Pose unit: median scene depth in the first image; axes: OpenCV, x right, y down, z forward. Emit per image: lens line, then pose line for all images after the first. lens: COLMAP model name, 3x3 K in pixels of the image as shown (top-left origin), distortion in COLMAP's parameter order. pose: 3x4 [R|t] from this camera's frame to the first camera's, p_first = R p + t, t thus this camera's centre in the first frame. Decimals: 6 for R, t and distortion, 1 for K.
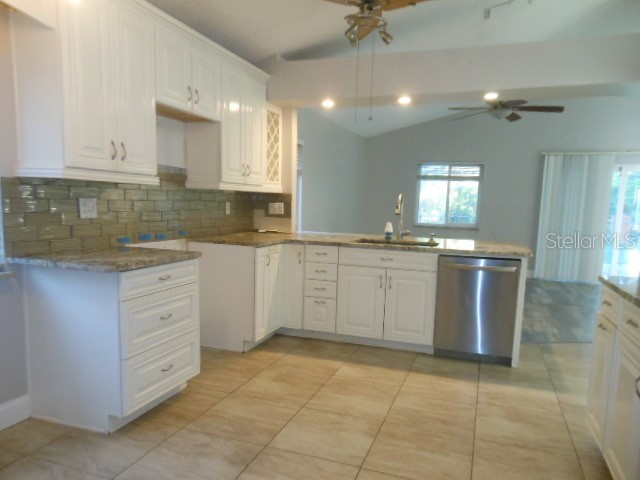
lens RADIAL K [[470.3, 0, 328.7], [0, 470.3, 259.8], [0, 0, 1]] dist [-0.002498, -0.001582]
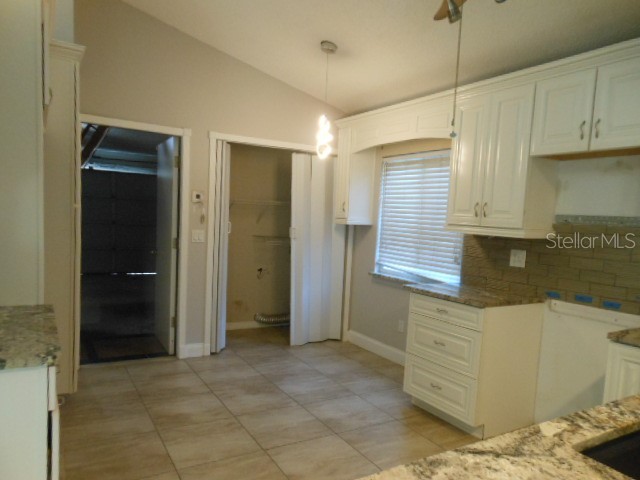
lens RADIAL K [[470.3, 0, 328.7], [0, 470.3, 259.8], [0, 0, 1]] dist [-0.002498, -0.001582]
pose [[-0.644085, 0.001380, -0.764953, 0.909750], [-0.169551, 0.974867, 0.144519, -0.255894], [0.745927, 0.222782, -0.627664, 1.805543]]
